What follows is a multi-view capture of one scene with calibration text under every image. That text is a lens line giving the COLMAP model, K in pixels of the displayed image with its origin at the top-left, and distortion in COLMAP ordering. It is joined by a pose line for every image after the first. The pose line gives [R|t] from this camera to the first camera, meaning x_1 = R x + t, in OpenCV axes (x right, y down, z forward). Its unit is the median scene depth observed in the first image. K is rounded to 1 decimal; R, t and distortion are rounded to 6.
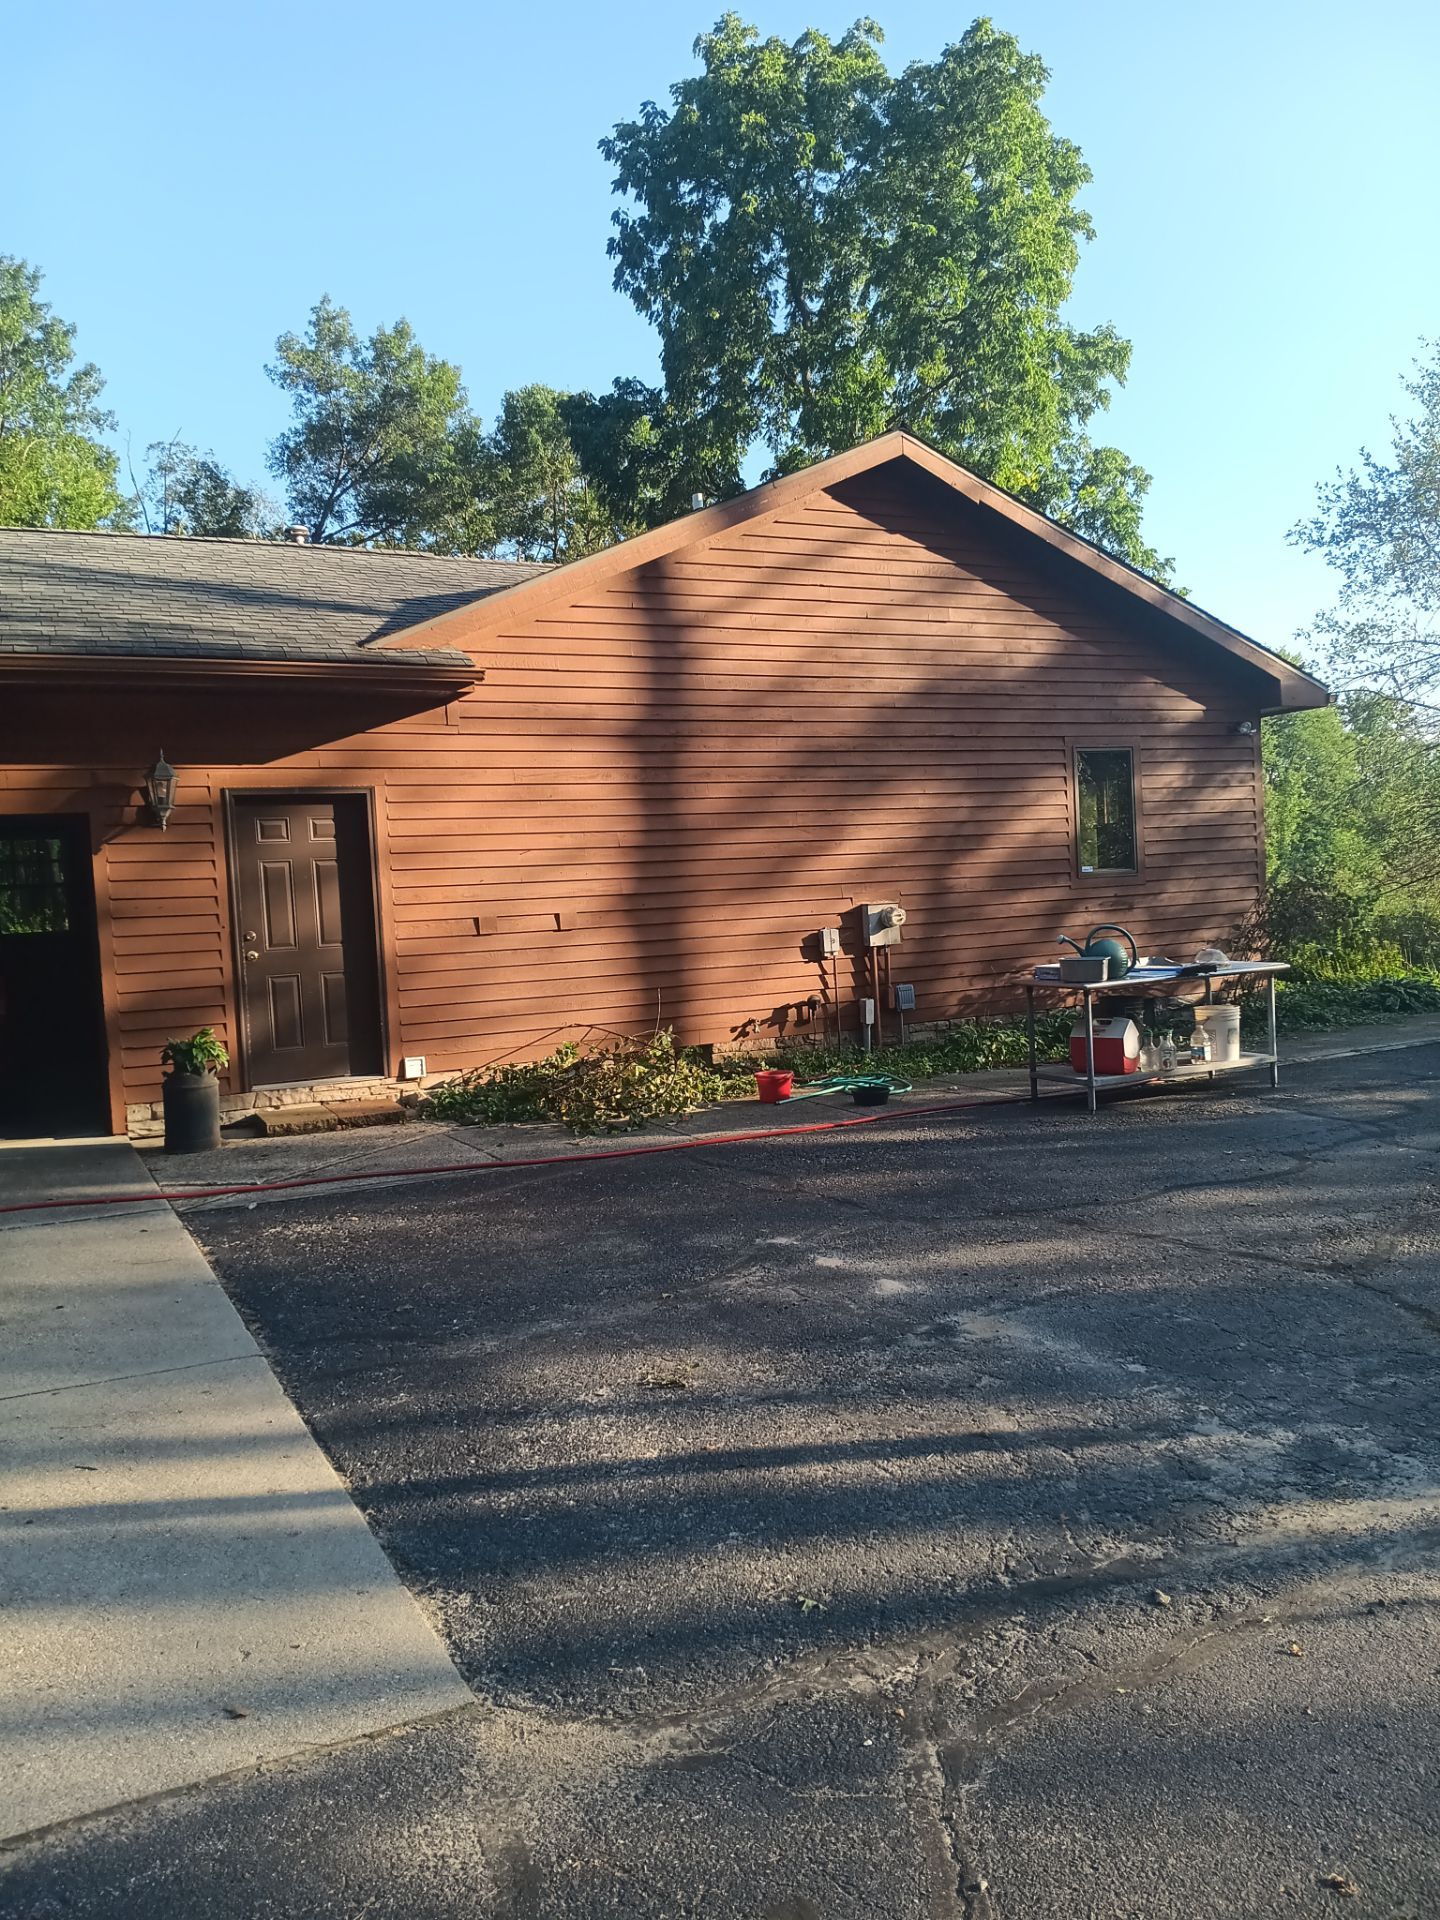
lens RADIAL K [[1507.3, 0, 720.0], [0, 1507.3, 960.0], [0, 0, 1]] dist [-0.033579, -0.011117]
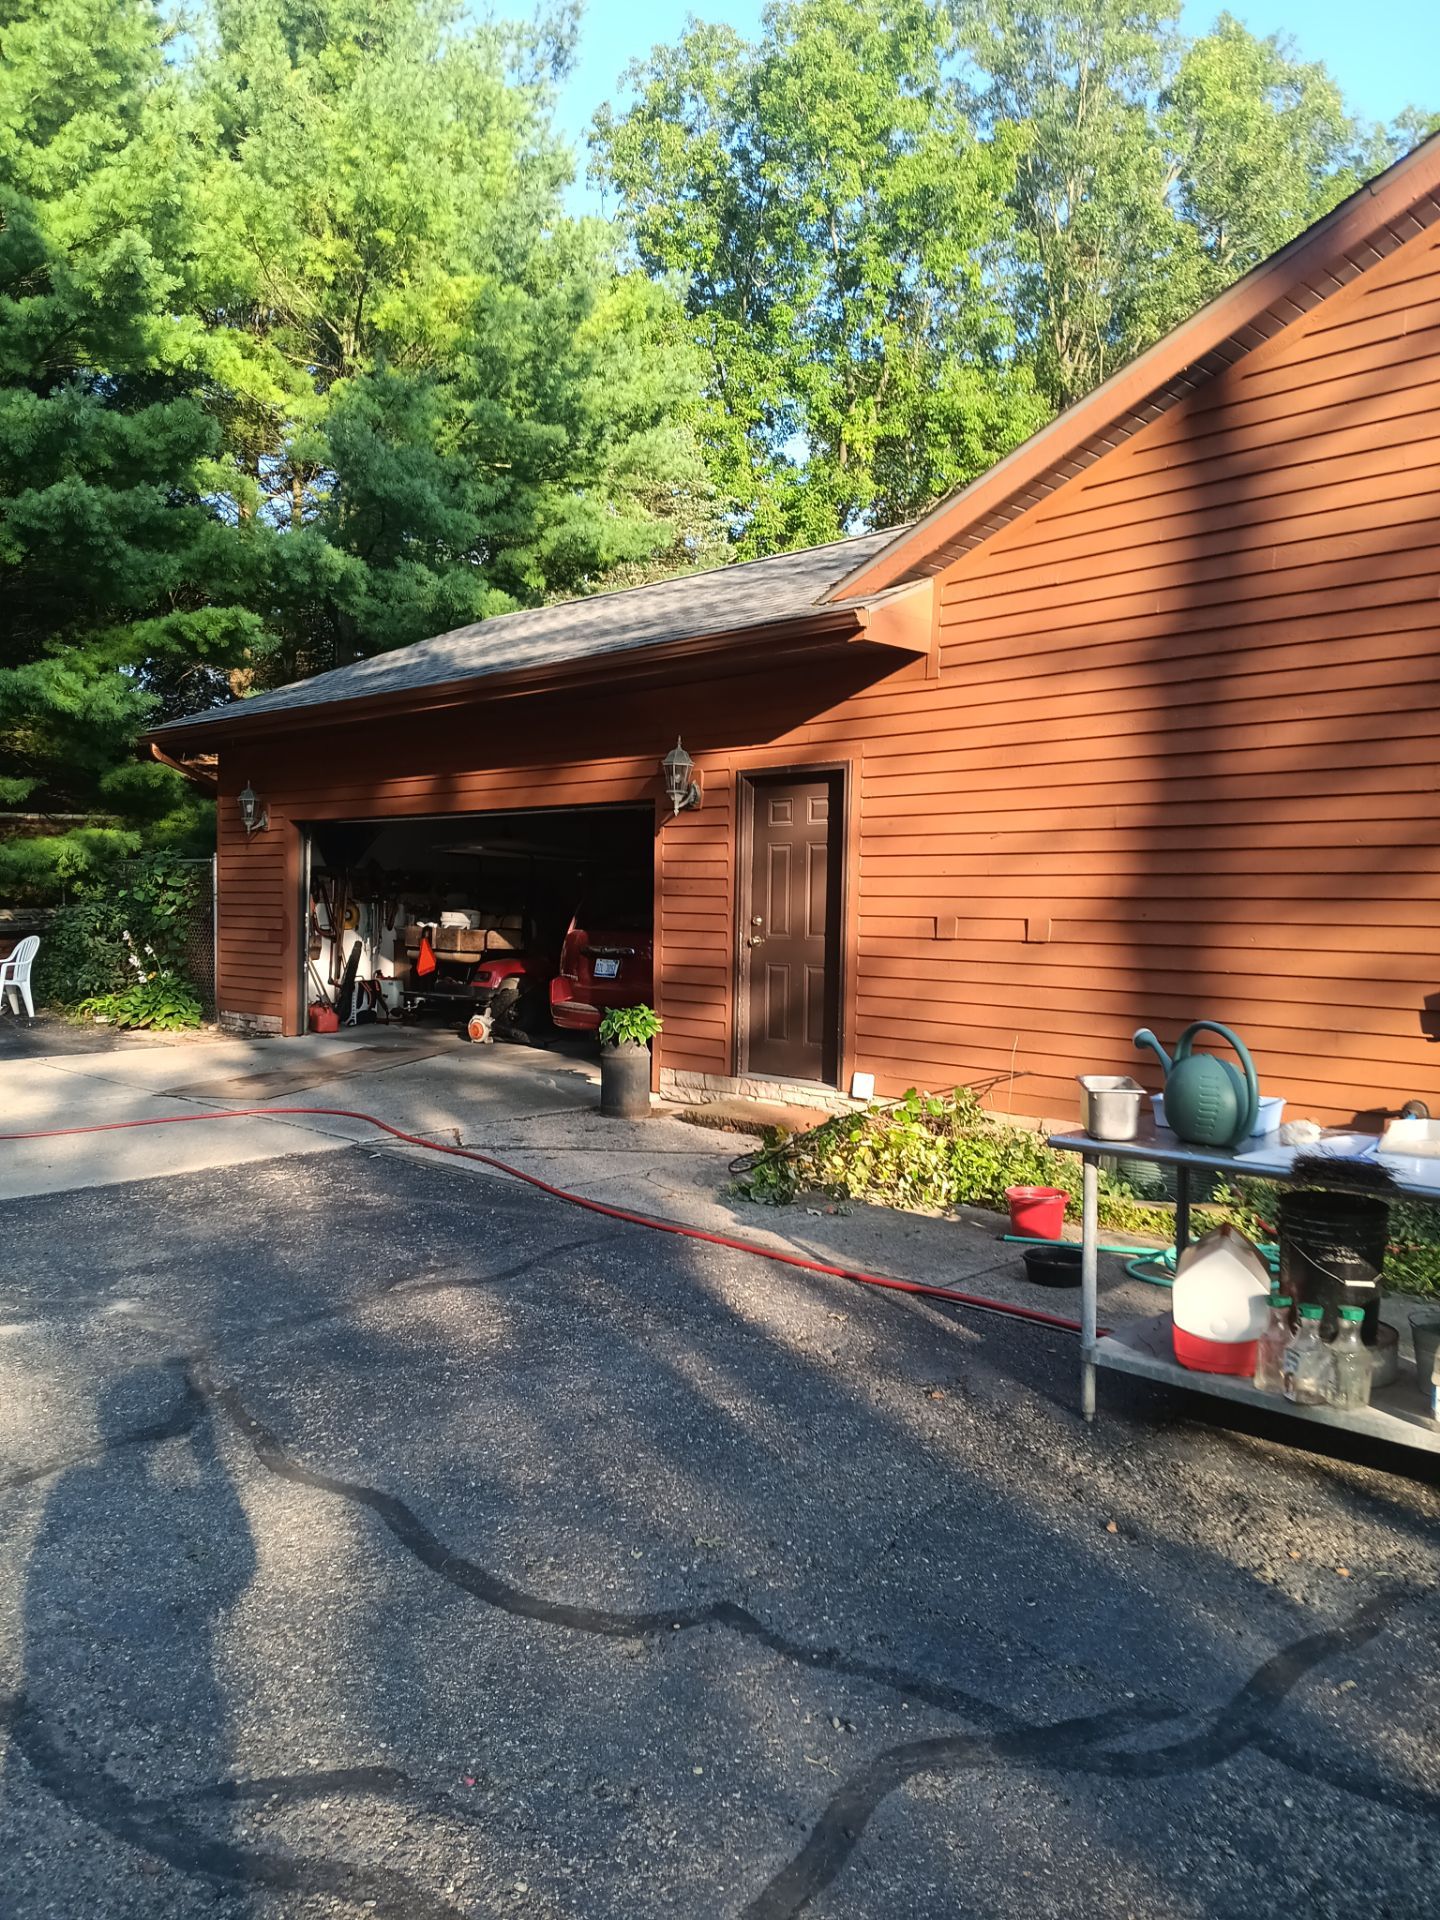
lens RADIAL K [[1507.3, 0, 720.0], [0, 1507.3, 960.0], [0, 0, 1]] dist [-0.033579, -0.011117]
pose [[0.222651, 0.095547, -0.970205, 0.613907], [-0.048284, 0.995045, 0.086912, -0.071748], [0.973702, 0.027494, 0.226162, 0.728616]]
